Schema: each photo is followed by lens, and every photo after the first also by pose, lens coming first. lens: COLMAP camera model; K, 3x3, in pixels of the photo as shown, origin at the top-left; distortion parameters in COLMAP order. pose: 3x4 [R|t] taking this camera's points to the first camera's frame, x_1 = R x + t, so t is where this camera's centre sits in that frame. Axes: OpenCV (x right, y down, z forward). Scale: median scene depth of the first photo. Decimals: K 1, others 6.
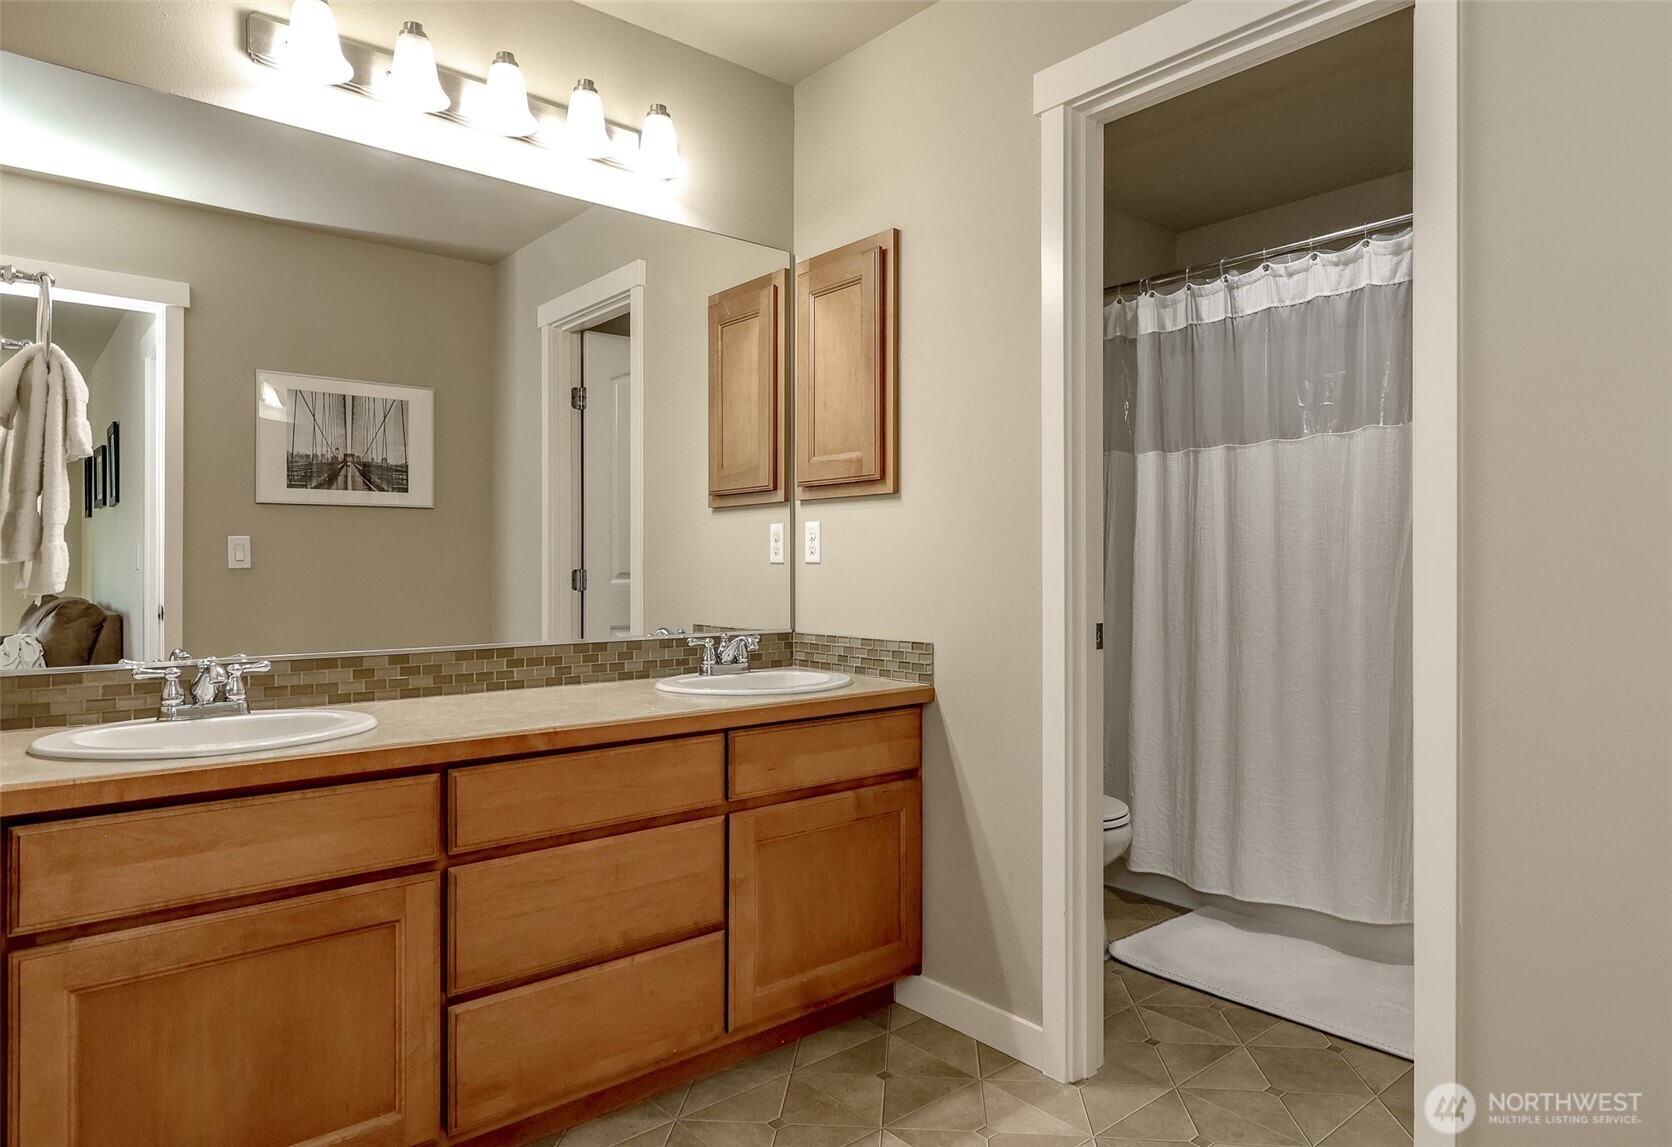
lens RADIAL K [[1035.1, 0, 835.7], [0, 1035.1, 571.6], [0, 0, 1]] dist [-0.004441, -0.000553]
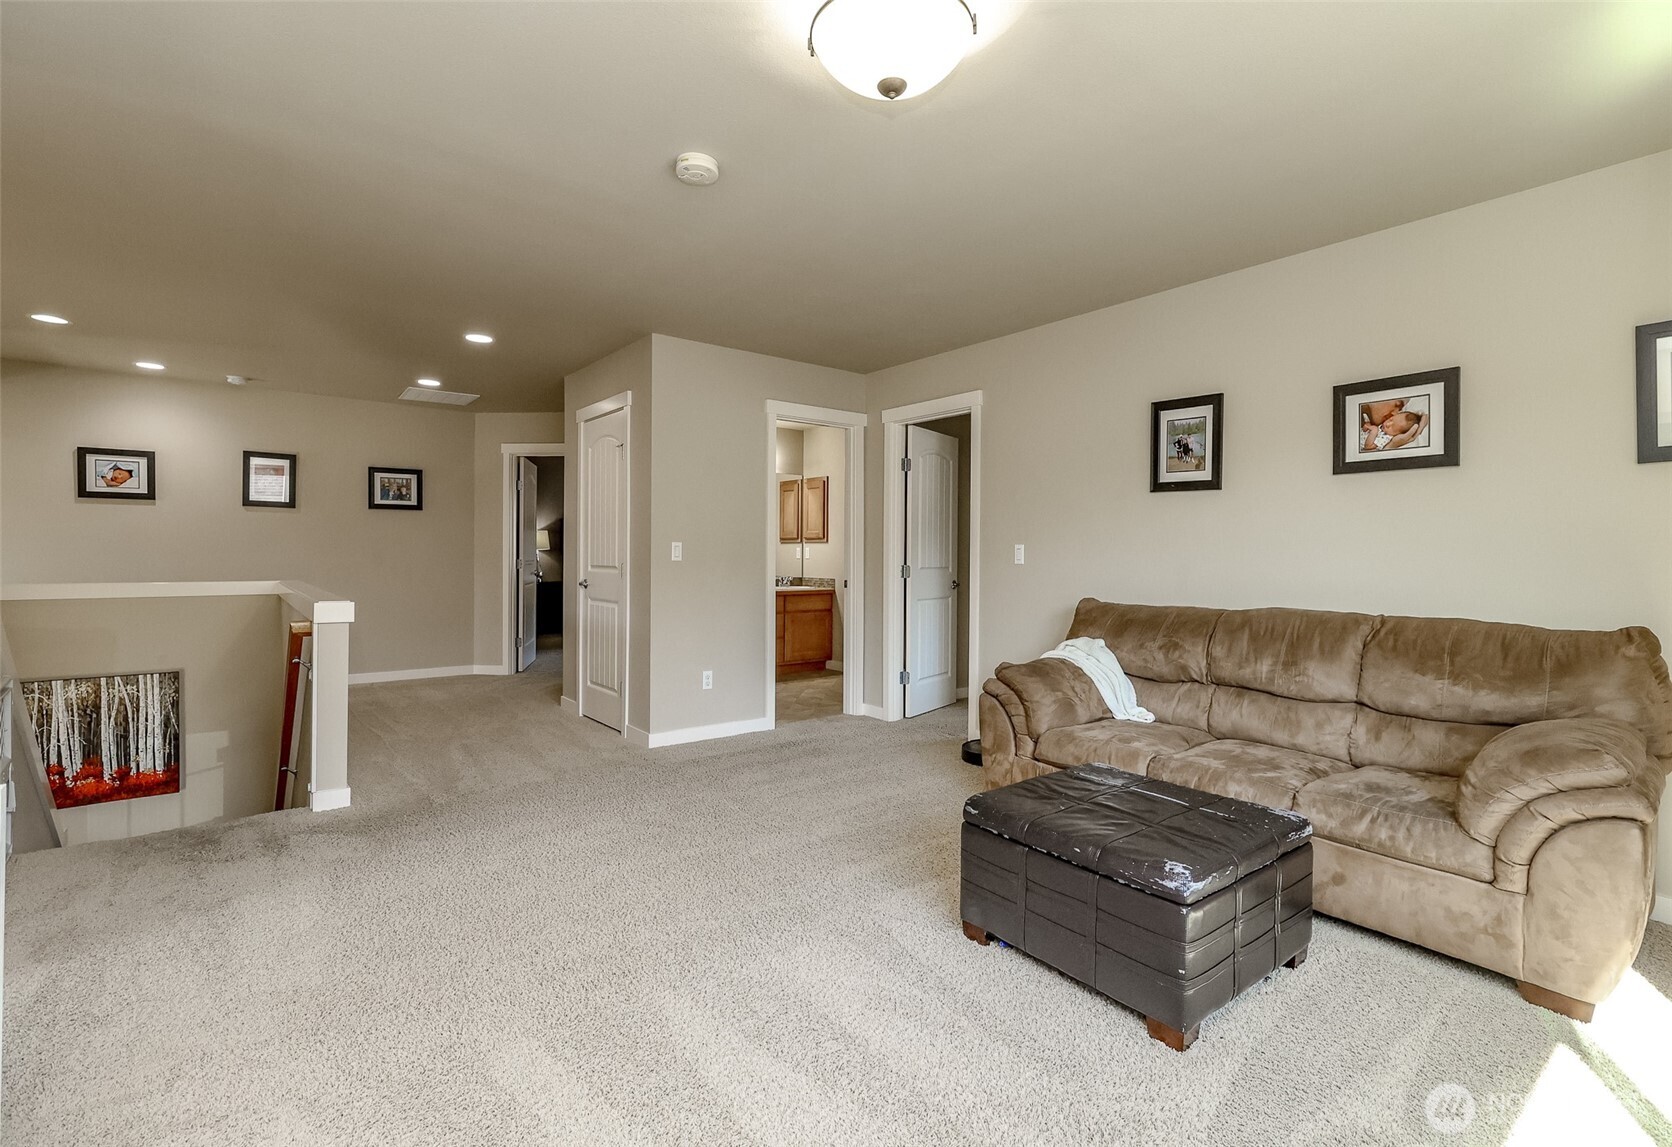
lens RADIAL K [[760.6, 0, 833.1], [0, 760.6, 561.9], [0, 0, 1]] dist [0.005255, -0.000858]
pose [[0.999427, 0.005891, -0.033322, 0.171525], [-0.005825, 0.999981, 0.002072, -0.003714], [0.033334, -0.001877, 0.999443, -1.858309]]
